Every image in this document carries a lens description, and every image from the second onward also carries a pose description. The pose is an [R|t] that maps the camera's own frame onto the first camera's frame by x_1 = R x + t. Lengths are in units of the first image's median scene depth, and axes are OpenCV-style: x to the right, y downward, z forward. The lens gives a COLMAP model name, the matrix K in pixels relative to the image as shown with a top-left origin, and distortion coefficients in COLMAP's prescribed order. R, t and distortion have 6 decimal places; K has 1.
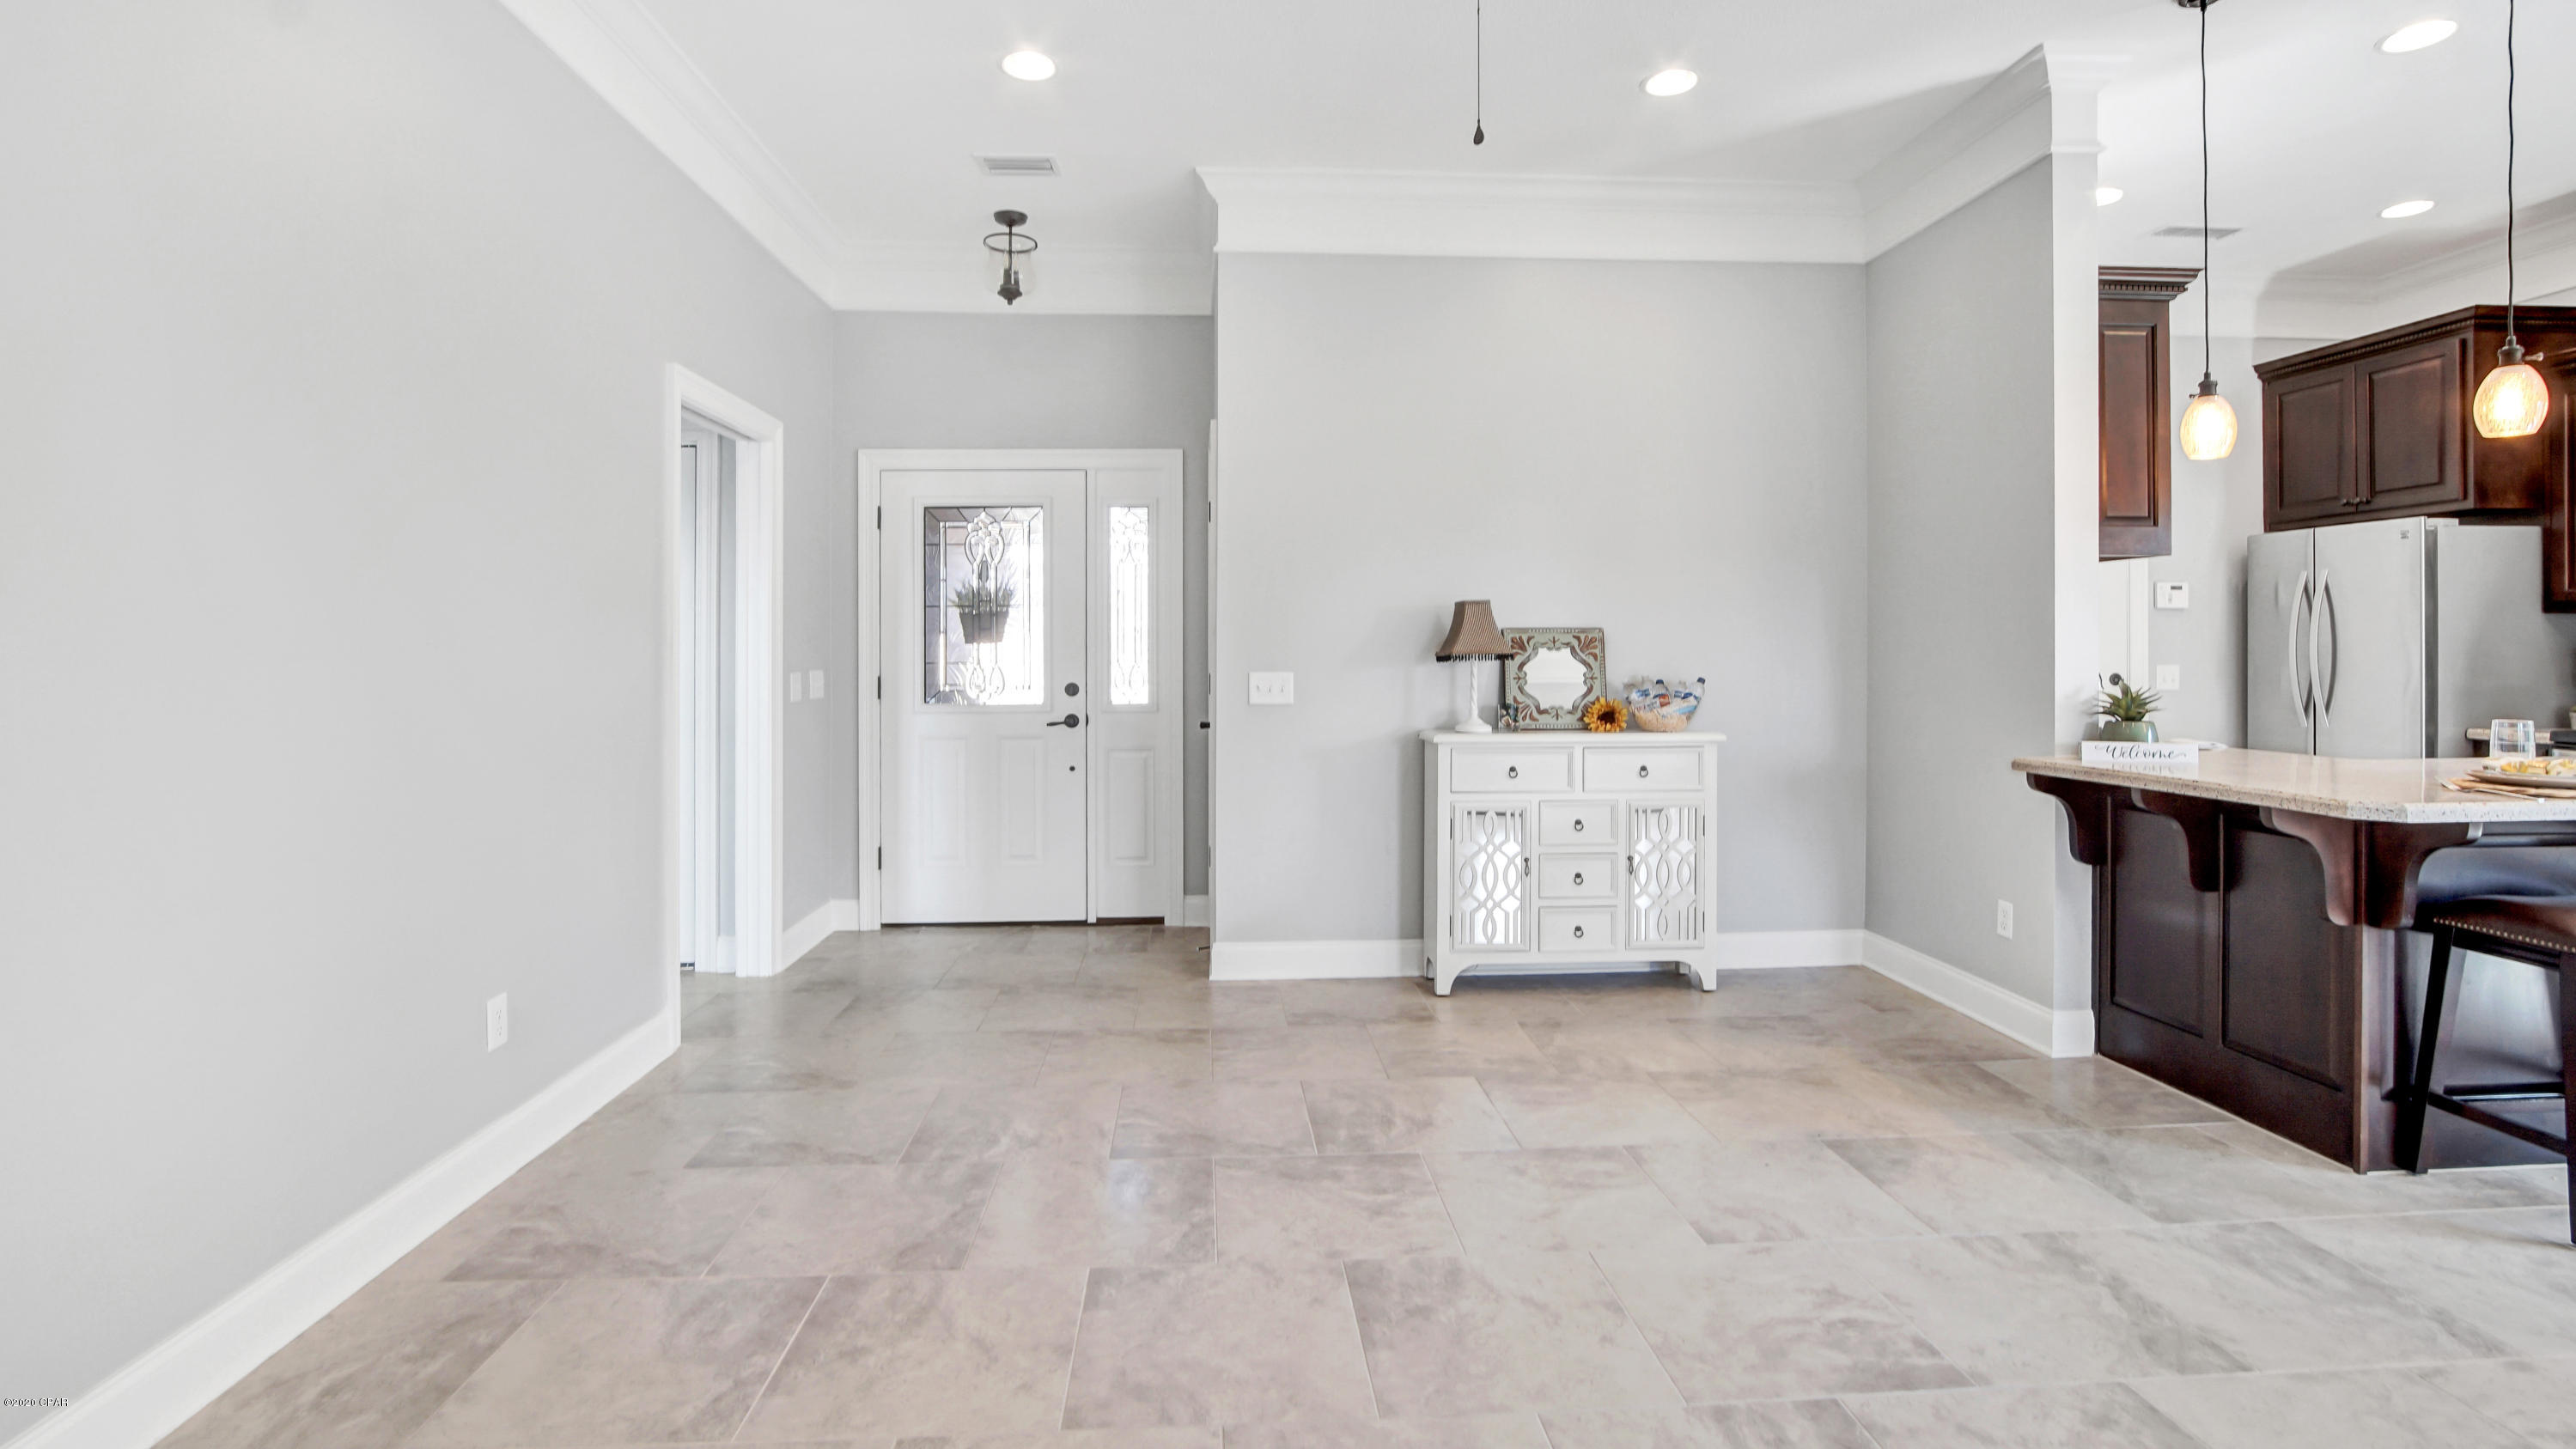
lens RADIAL K [[1184.5, 0, 1307.6], [0, 1184.5, 642.0], [0, 0, 1]] dist [-0.011743, 0.004617]
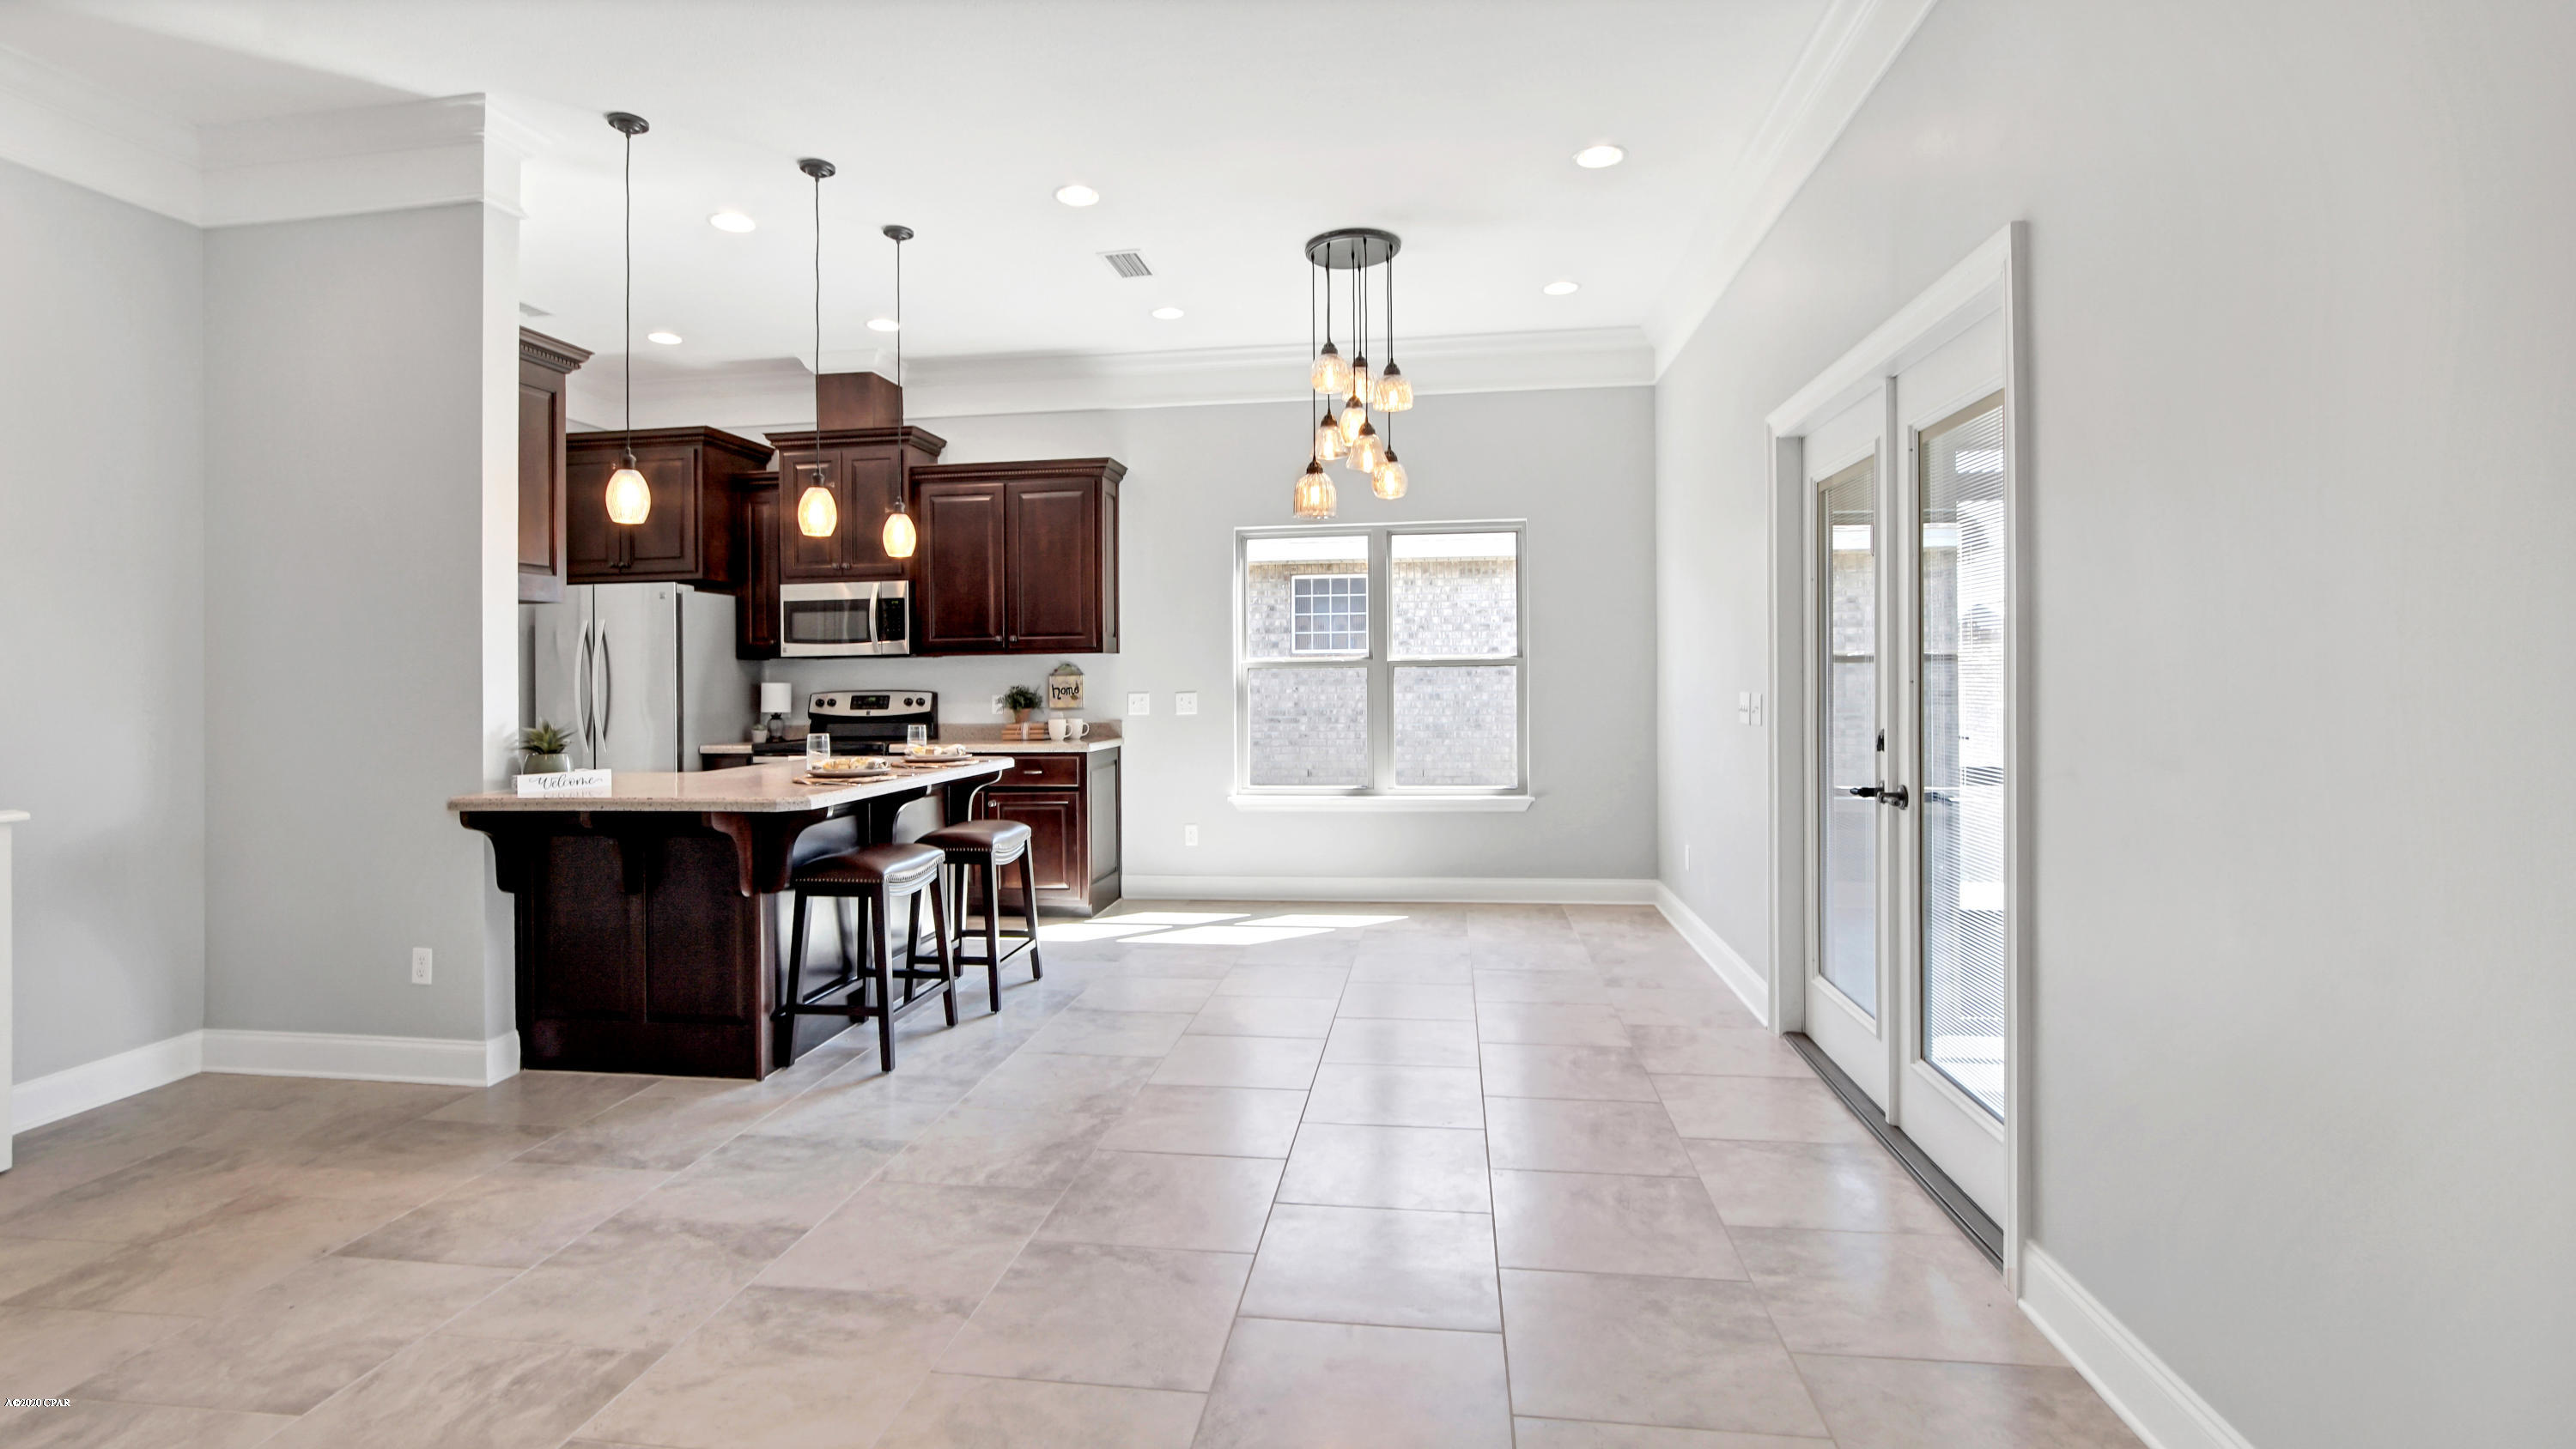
lens RADIAL K [[1184.3, 0, 1264.6], [0, 1184.3, 676.6], [0, 0, 1]] dist [-0.011743, 0.004617]
pose [[0.233494, -0.000664, 0.972358, -0.231554], [0.005369, 0.999985, -0.000606, 0.000828], [-0.972343, 0.005362, 0.233494, 0.118810]]
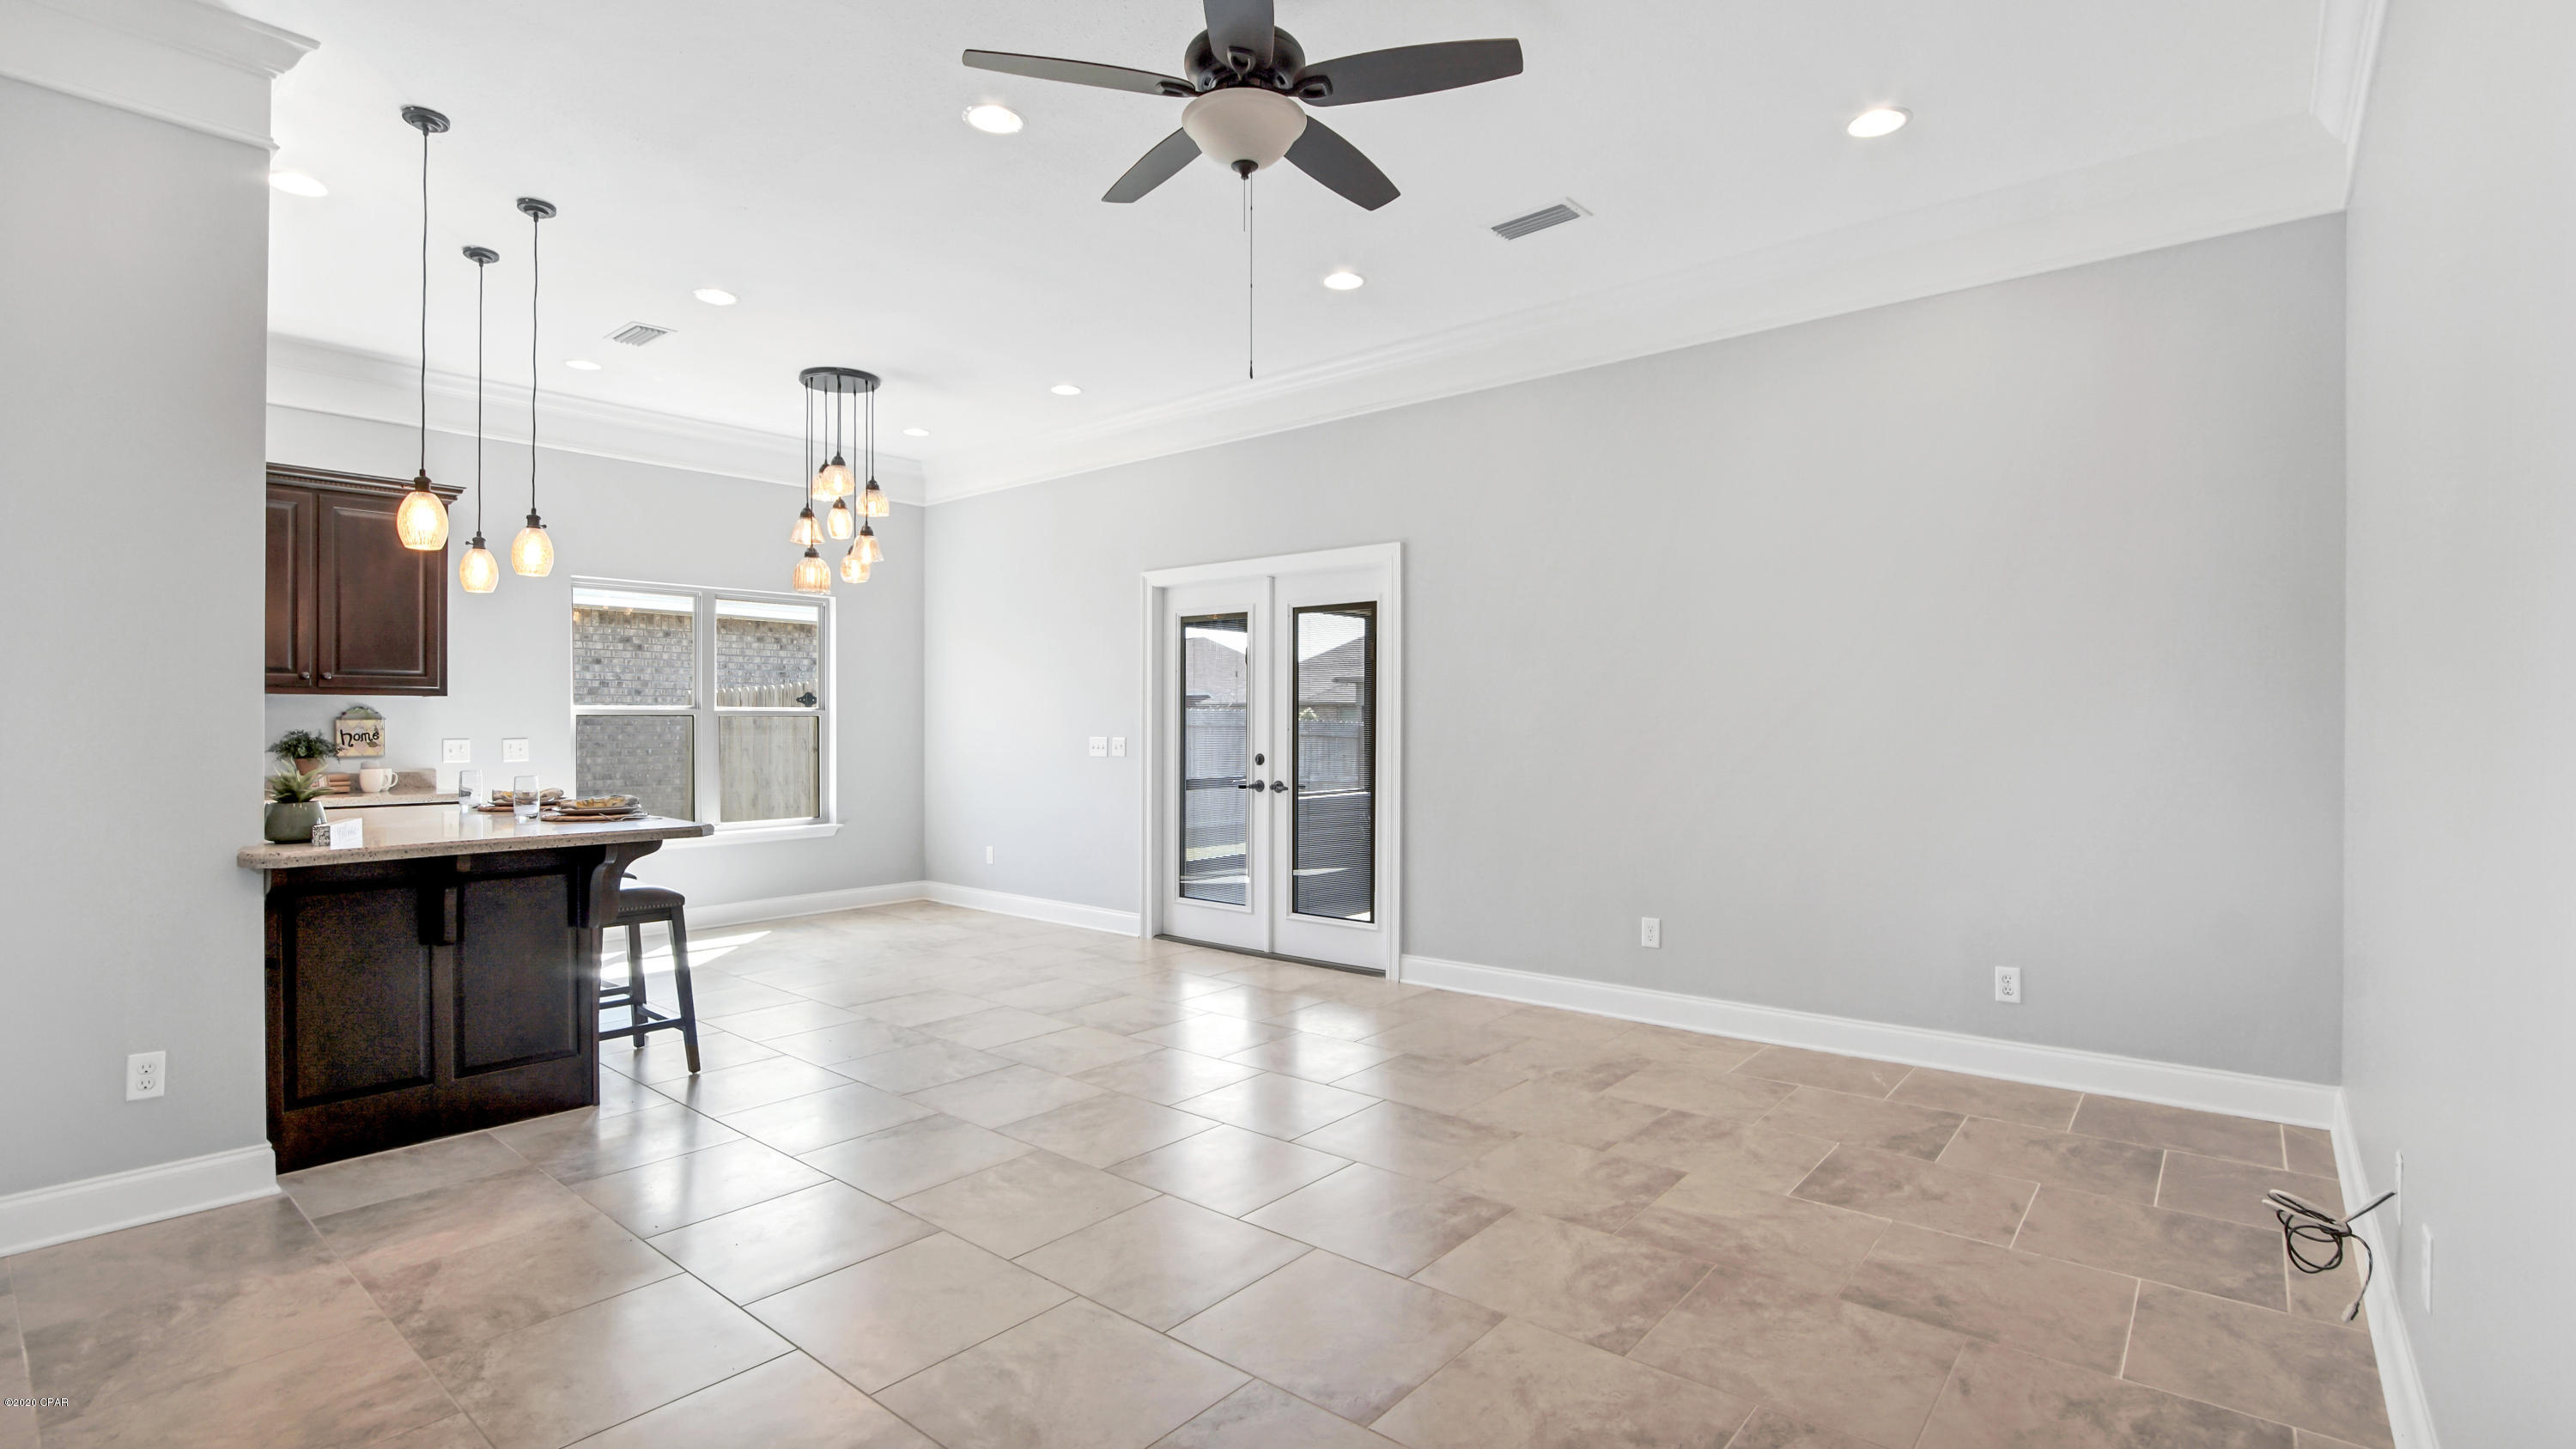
lens RADIAL K [[1184.7, 0, 1248.0], [0, 1184.7, 710.7], [0, 0, 1]] dist [-0.011743, 0.004617]
pose [[-0.685343, 0.010571, 0.728143, -0.562465], [-0.002751, 0.999850, -0.017105, 0.010146], [-0.728215, -0.013726, -0.685211, 1.223993]]
